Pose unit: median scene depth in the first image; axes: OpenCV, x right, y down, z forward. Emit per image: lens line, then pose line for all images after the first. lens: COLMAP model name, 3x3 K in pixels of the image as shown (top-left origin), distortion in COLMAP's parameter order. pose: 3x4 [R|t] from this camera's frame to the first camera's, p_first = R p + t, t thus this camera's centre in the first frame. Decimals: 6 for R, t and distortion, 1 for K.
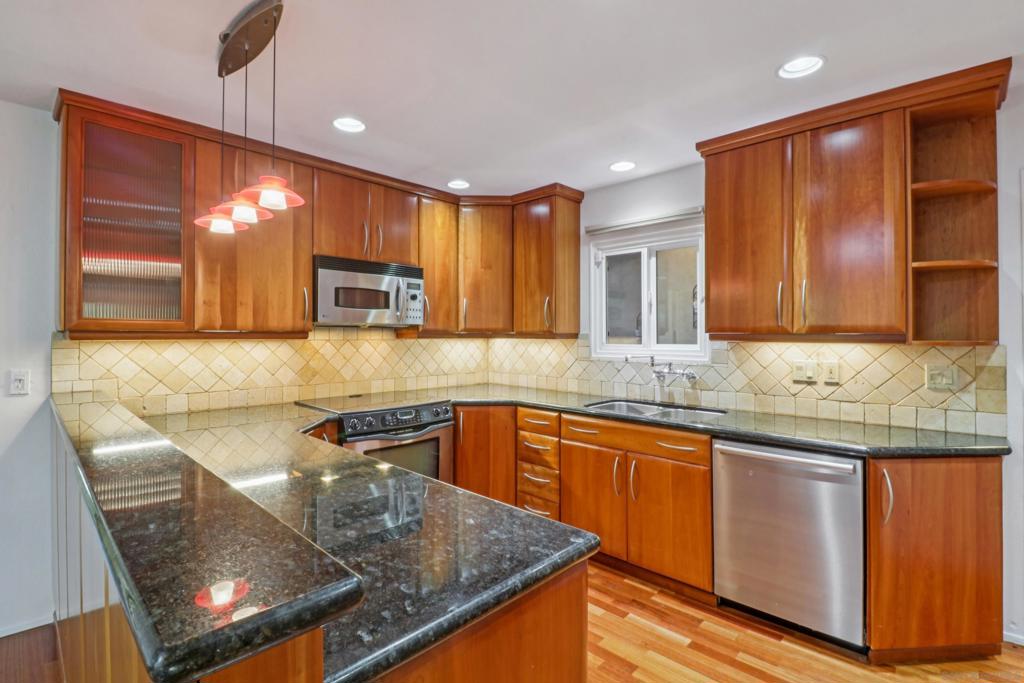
lens RADIAL K [[475.4, 0, 502.4], [0, 475.4, 334.0], [0, 0, 1]] dist [-0.005665, -0.001738]
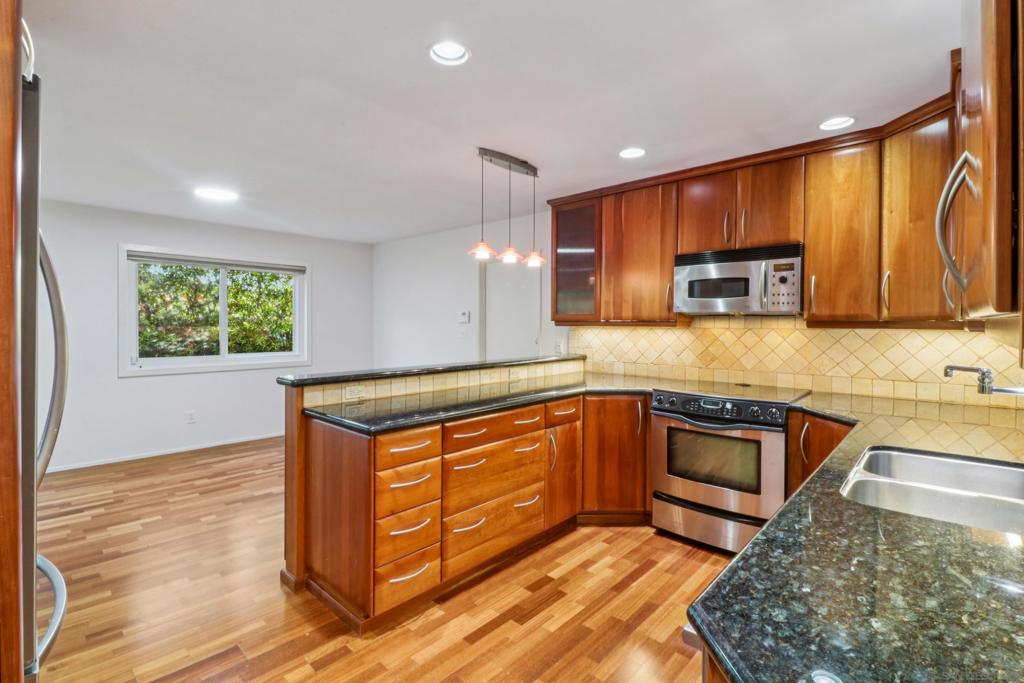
lens RADIAL K [[475.4, 0, 504.4], [0, 475.4, 332.2], [0, 0, 1]] dist [-0.005665, -0.001738]
pose [[0.014198, 0.017367, -0.999748, 0.670672], [-0.002136, 0.999847, 0.017339, 0.003713], [0.999897, 0.001890, 0.014232, 0.477618]]
